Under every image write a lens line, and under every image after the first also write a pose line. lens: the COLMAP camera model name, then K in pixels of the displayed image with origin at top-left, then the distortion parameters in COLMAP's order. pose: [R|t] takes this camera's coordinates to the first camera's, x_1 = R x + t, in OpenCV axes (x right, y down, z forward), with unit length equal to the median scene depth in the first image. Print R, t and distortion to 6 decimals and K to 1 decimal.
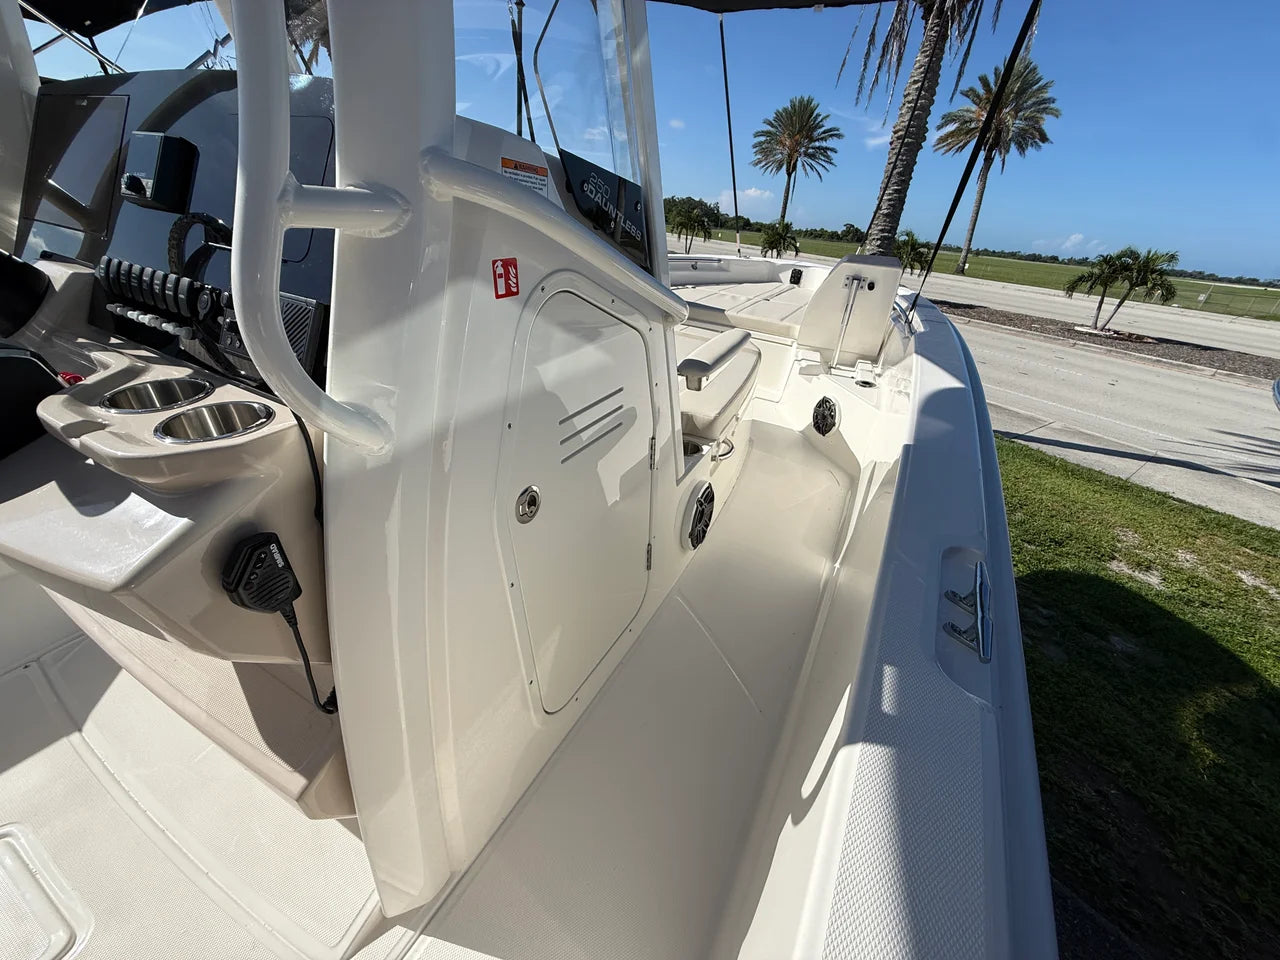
lens RADIAL K [[510.5, 0, 640.0], [0, 510.5, 480.0], [0, 0, 1]] dist [-0.000746, 0.000578]
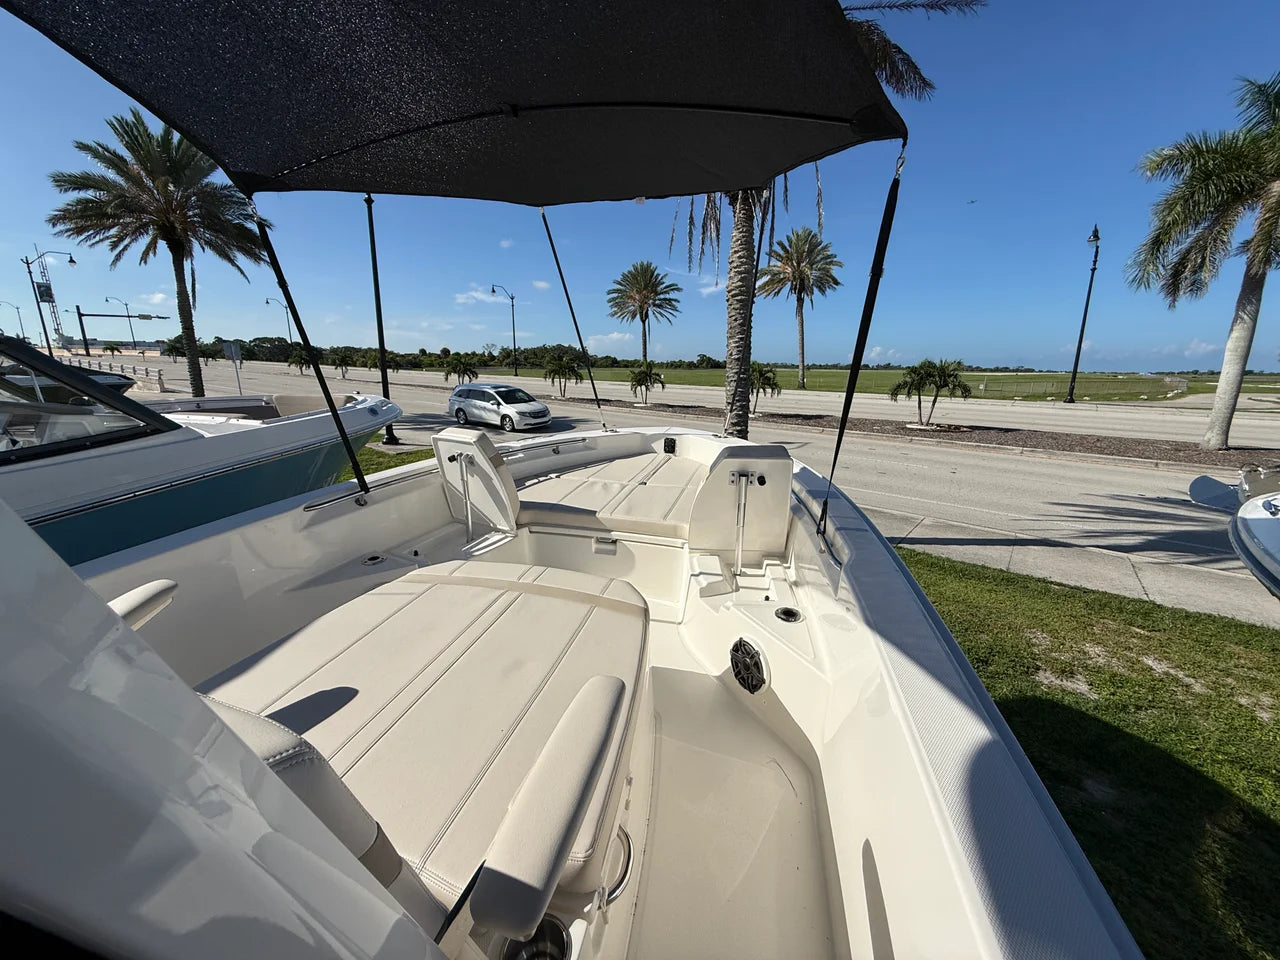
lens RADIAL K [[510.5, 0, 640.0], [0, 510.5, 480.0], [0, 0, 1]] dist [-0.000746, 0.000578]
pose [[0.969328, -0.132521, 0.206982, 0.028023], [0.178564, 0.958414, -0.222615, -0.072083], [-0.168873, 0.252746, 0.952681, 0.075818]]
